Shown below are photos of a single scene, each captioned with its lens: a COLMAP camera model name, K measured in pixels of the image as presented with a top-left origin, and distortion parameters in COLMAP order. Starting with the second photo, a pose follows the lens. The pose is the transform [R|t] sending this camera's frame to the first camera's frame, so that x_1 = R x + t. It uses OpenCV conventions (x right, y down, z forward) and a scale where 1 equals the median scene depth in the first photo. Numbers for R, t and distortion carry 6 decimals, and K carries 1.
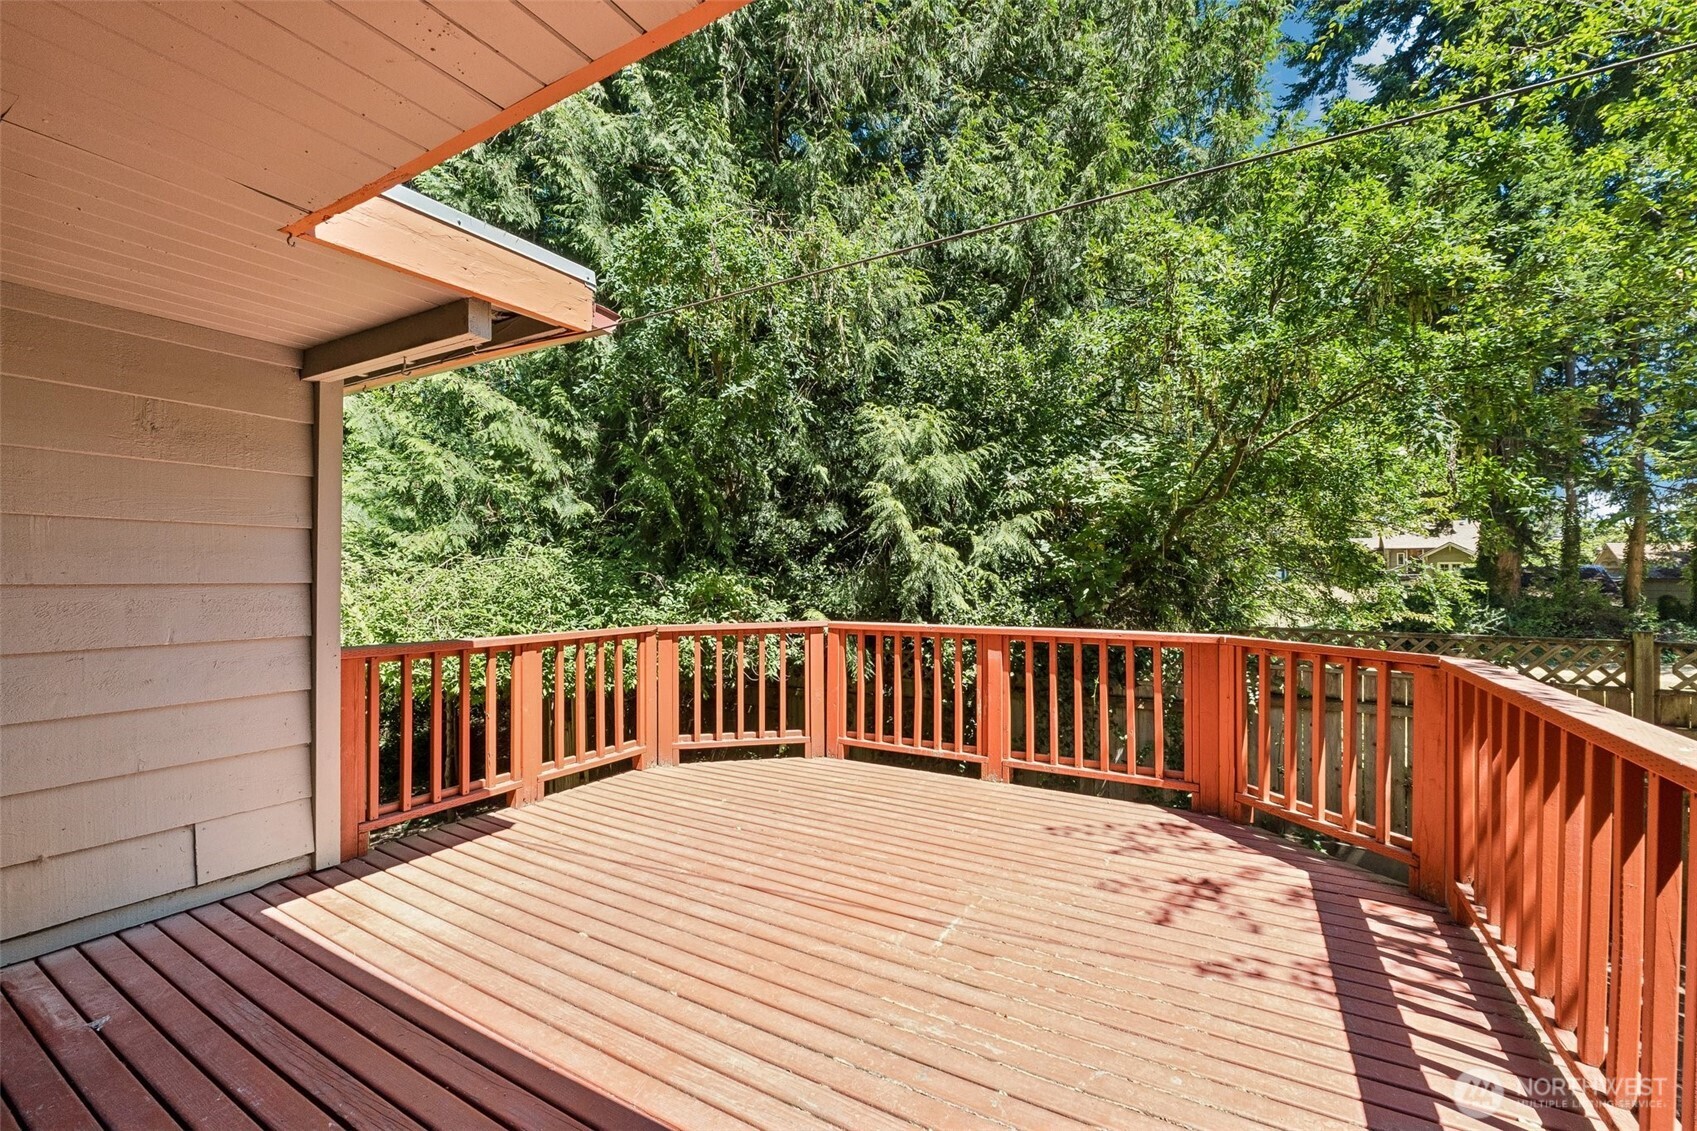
lens RADIAL K [[701.4, 0, 851.6], [0, 701.4, 566.5], [0, 0, 1]] dist [-0.000977, -0.001021]
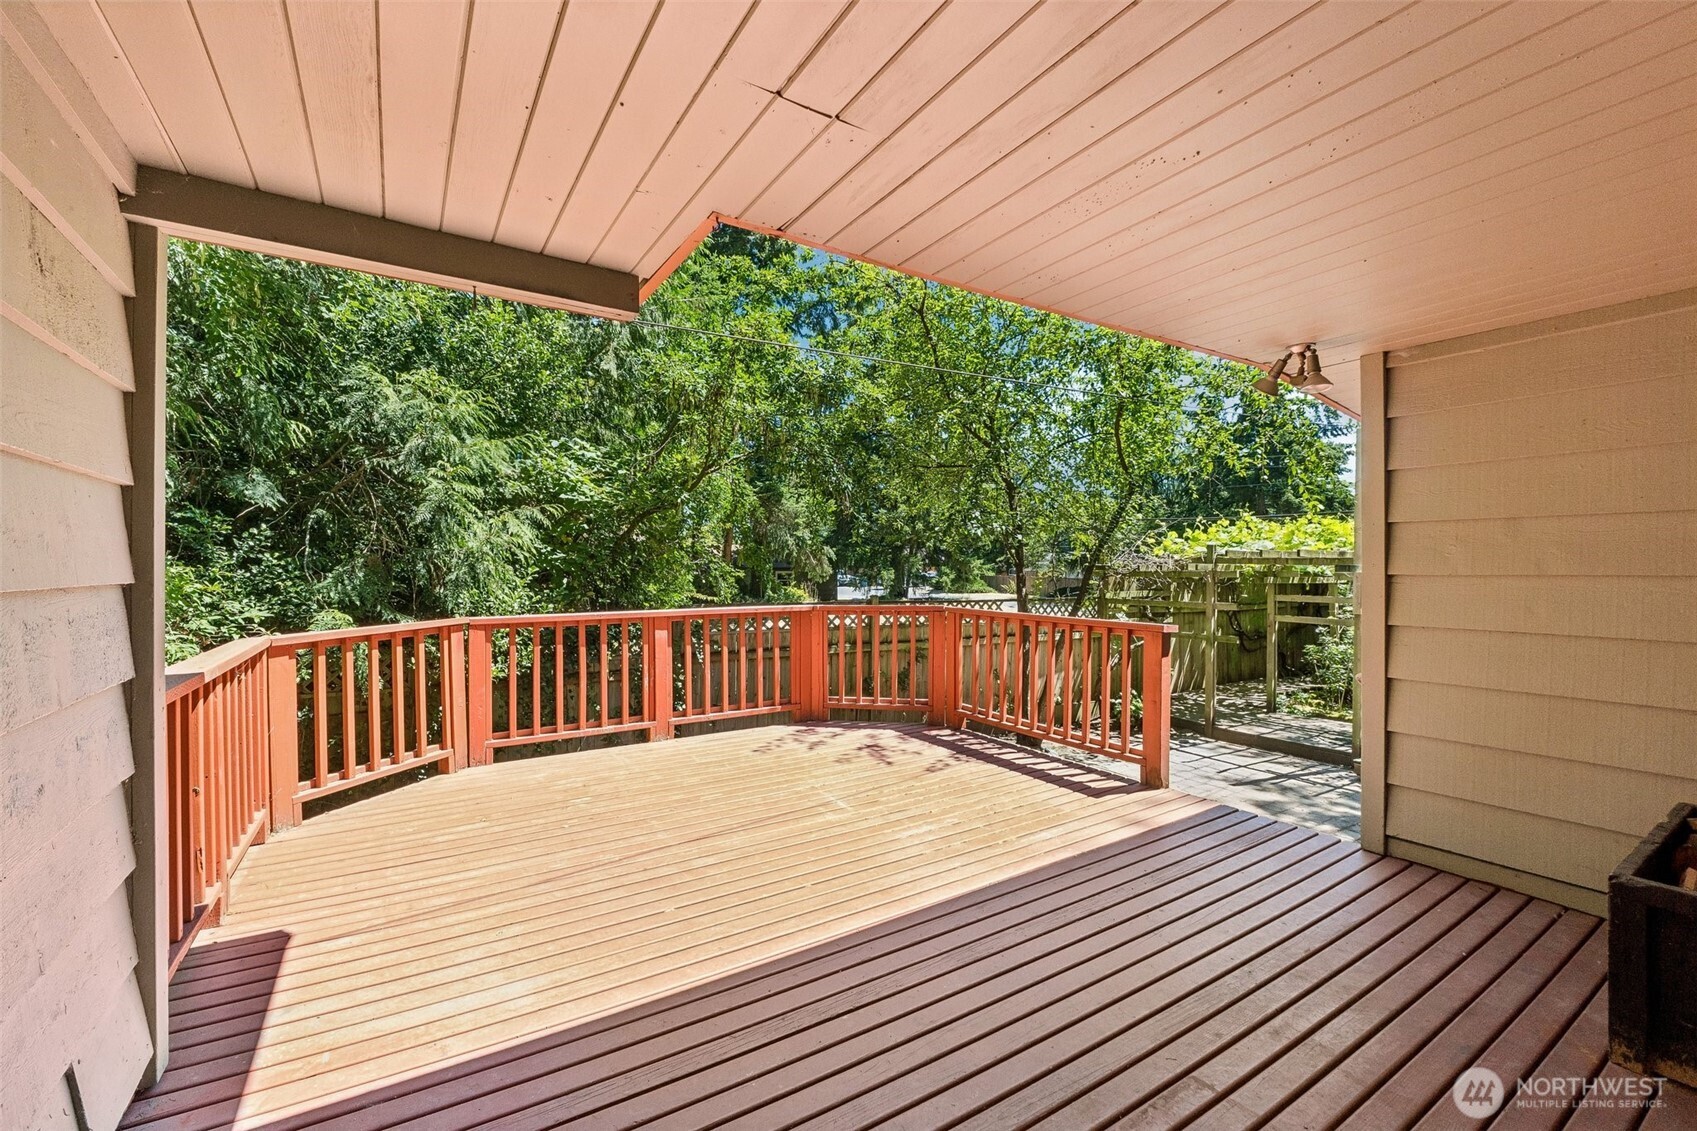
lens RADIAL K [[701.4, 0, 846.1], [0, 701.4, 575.6], [0, 0, 1]] dist [-0.000977, -0.001021]
pose [[0.476145, -0.012838, 0.879273, -0.780794], [-0.009155, 0.999767, 0.019554, 0.003075], [-0.879319, -0.017361, 0.475917, 0.190311]]
